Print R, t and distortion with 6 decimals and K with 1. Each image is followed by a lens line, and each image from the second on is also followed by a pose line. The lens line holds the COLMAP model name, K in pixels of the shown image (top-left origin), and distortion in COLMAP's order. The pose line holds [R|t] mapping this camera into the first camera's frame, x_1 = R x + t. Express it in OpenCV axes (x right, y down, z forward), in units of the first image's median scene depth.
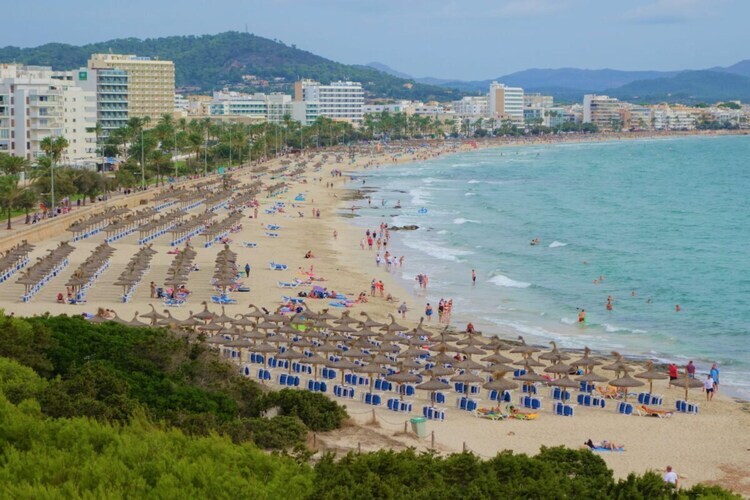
lens RADIAL K [[614.7, 0, 375.0], [0, 614.7, 250.0], [0, 0, 1]] dist [0.005435, 0.004750]
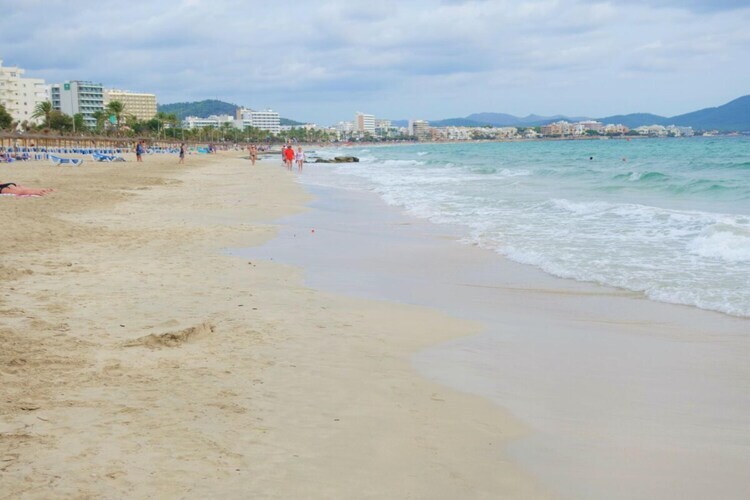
lens RADIAL K [[614.7, 0, 375.0], [0, 614.7, 250.0], [0, 0, 1]] dist [0.005435, 0.004750]
pose [[0.990597, -0.032423, 0.132915, 0.004172], [0.022747, 0.997022, 0.073685, -0.016304], [-0.134909, -0.069968, 0.988385, -0.685265]]
